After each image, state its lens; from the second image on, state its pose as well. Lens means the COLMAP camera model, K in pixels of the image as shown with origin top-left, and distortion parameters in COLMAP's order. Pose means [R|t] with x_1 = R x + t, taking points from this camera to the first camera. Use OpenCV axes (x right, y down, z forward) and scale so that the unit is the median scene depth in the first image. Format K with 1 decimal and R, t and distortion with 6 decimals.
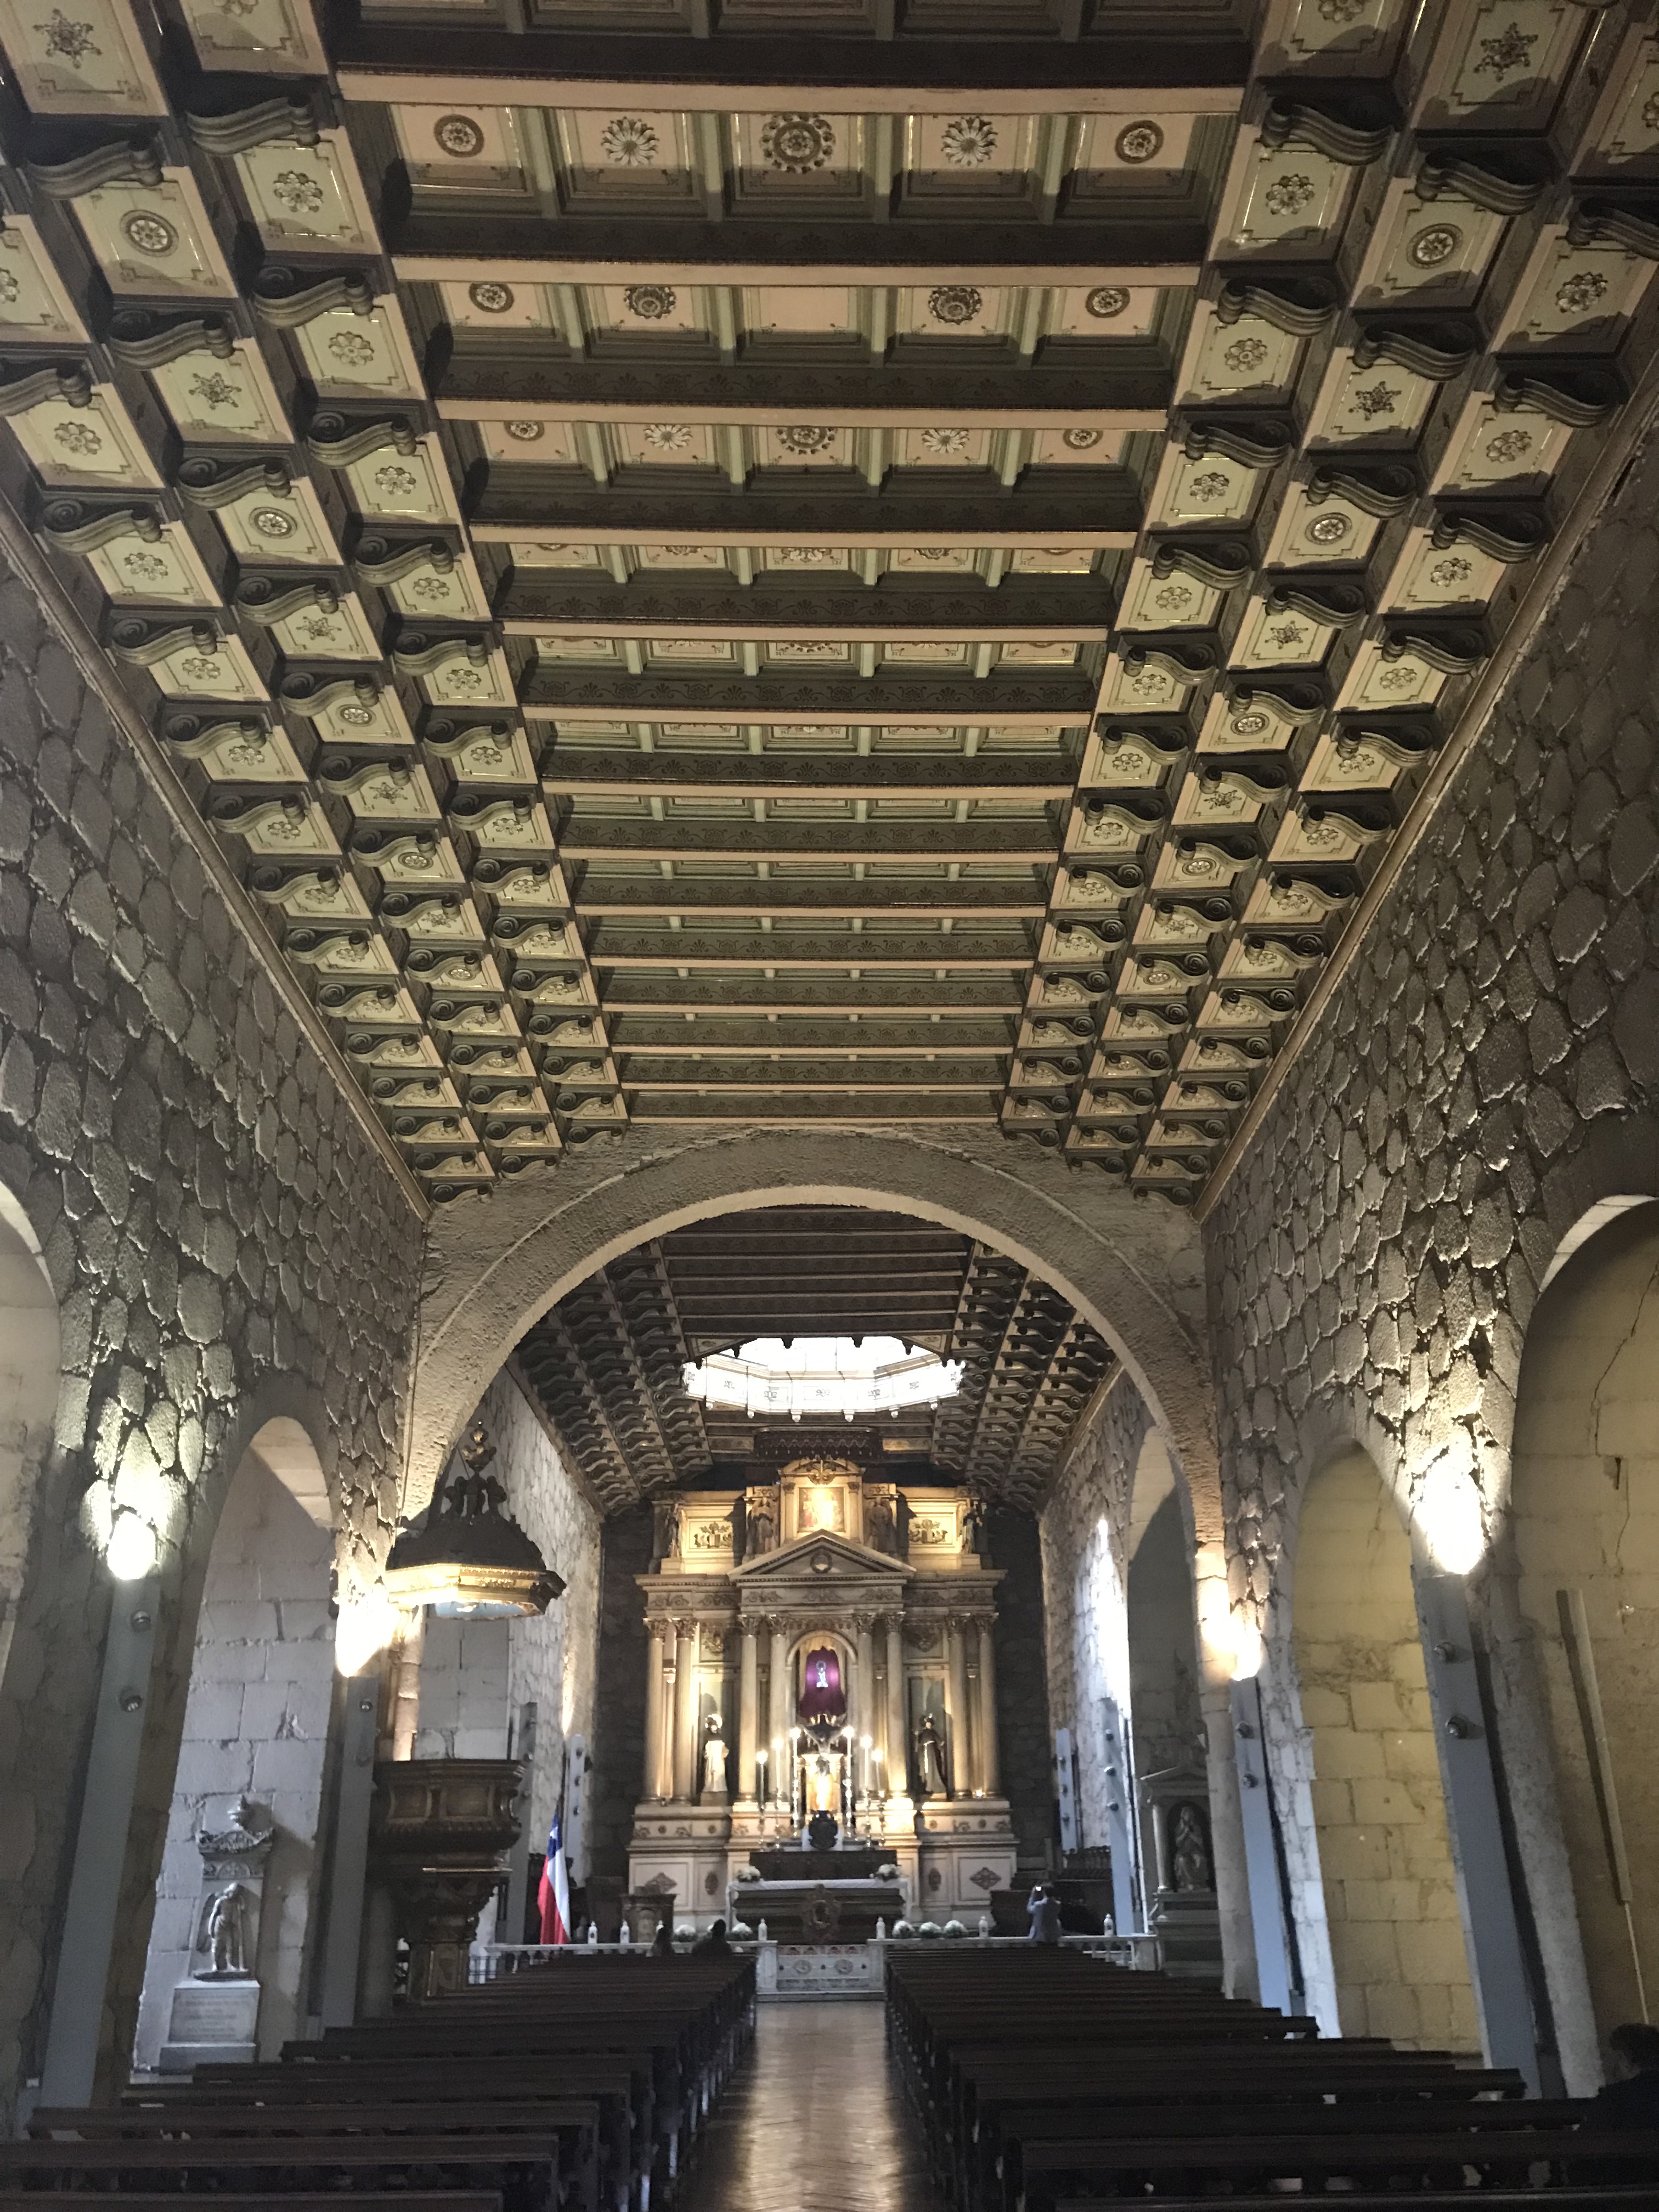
lens RADIAL K [[1798.3, 0, 851.2], [0, 1798.3, 1079.5], [0, 0, 1]] dist [0.134909, -0.427238]
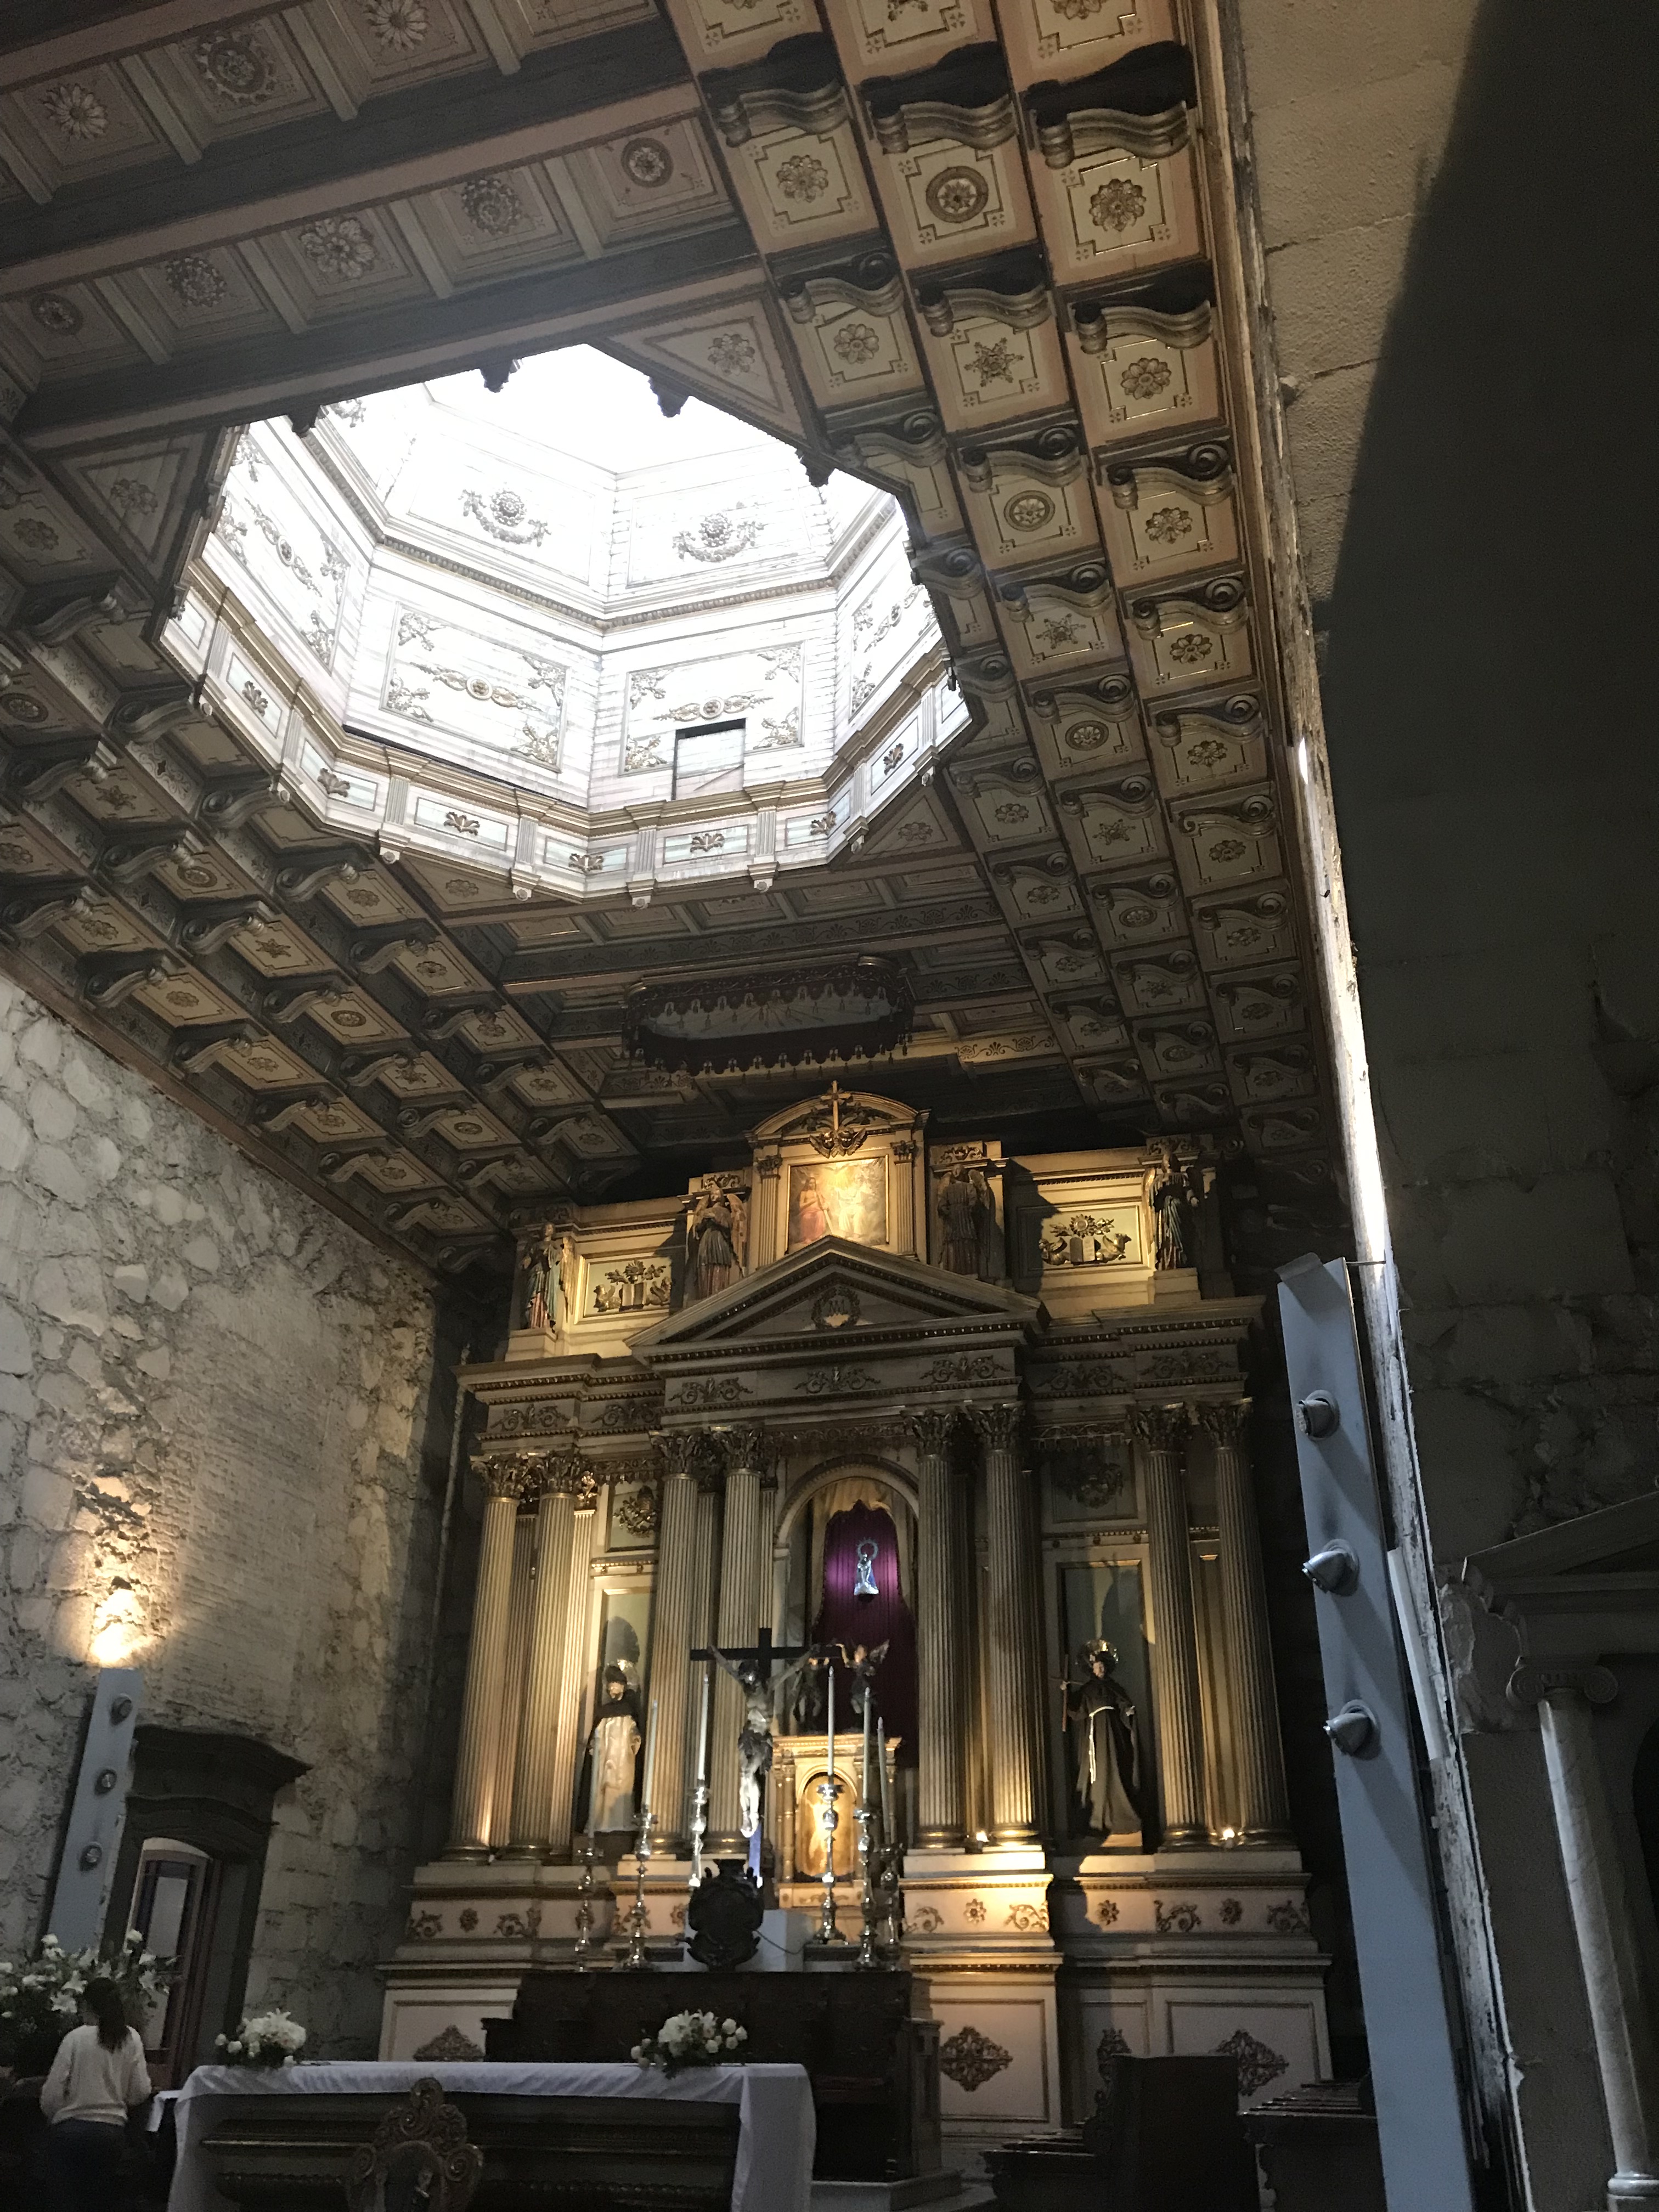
lens RADIAL K [[1776.4, 0, 870.1], [0, 1776.4, 1083.5], [0, 0, 1]] dist [0.073996, -0.144970]
pose [[0.958868, -0.115267, -0.259395, 0.188195], [0.096641, 0.991811, -0.083490, 0.417017], [0.266894, 0.054987, 0.962156, 0.969462]]
